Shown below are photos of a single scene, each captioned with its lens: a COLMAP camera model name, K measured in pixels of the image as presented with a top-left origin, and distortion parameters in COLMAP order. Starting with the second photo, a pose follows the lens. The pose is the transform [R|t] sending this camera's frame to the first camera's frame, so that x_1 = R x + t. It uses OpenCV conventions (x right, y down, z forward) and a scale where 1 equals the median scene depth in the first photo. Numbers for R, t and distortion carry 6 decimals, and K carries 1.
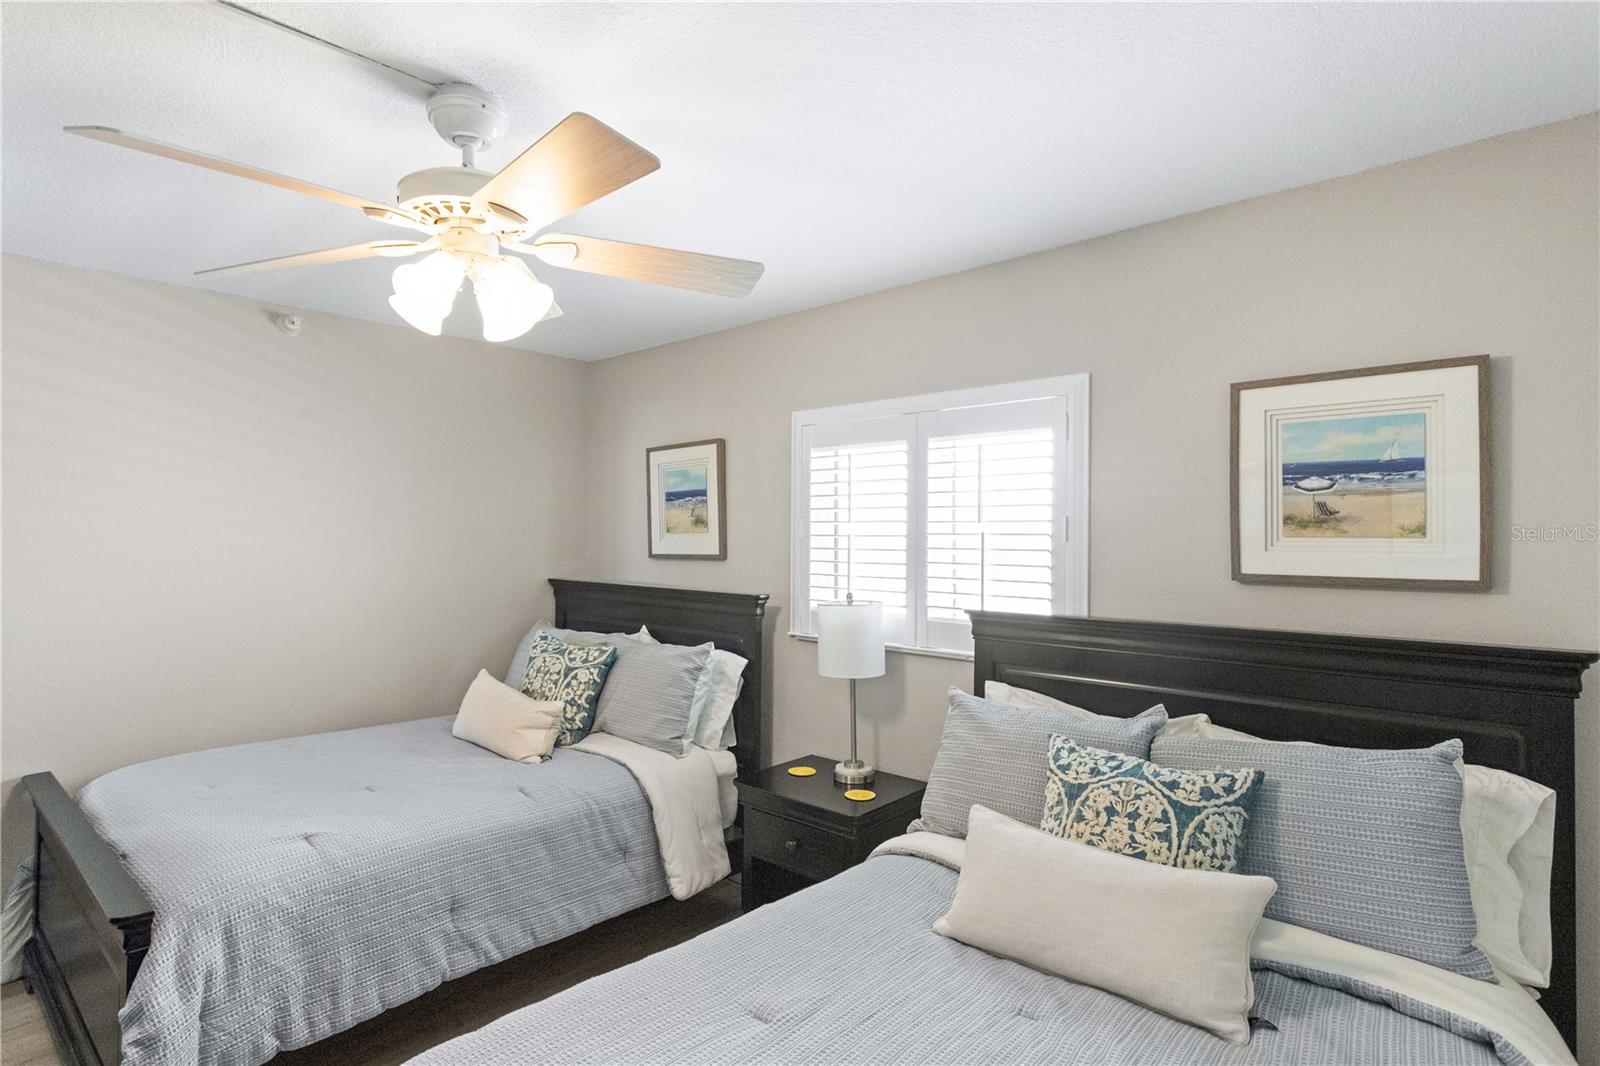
lens RADIAL K [[804.7, 0, 807.5], [0, 804.7, 529.5], [0, 0, 1]] dist [-0.000212, 0.000509]
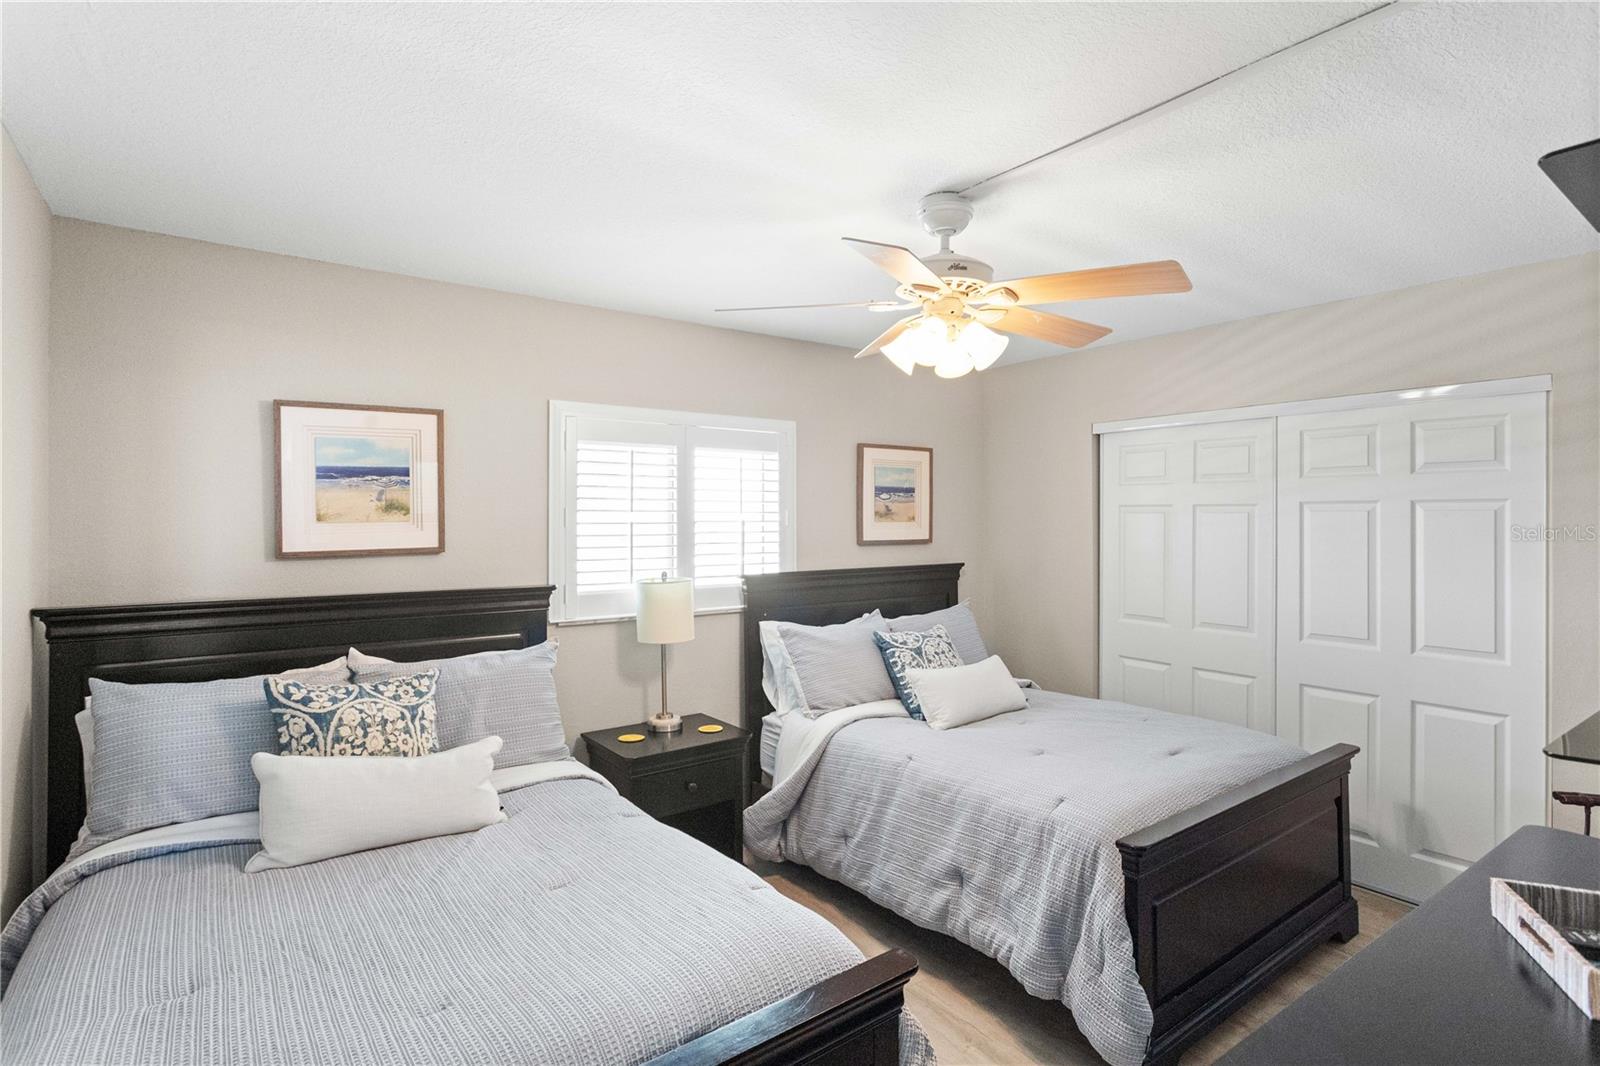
lens RADIAL K [[804.7, 0, 807.5], [0, 804.7, 529.5], [0, 0, 1]] dist [-0.000212, 0.000509]
pose [[0.196260, -0.021744, 0.980311, -1.150894], [-0.008537, 0.999678, 0.023882, -0.014862], [-0.980515, -0.013056, 0.196012, 0.609549]]
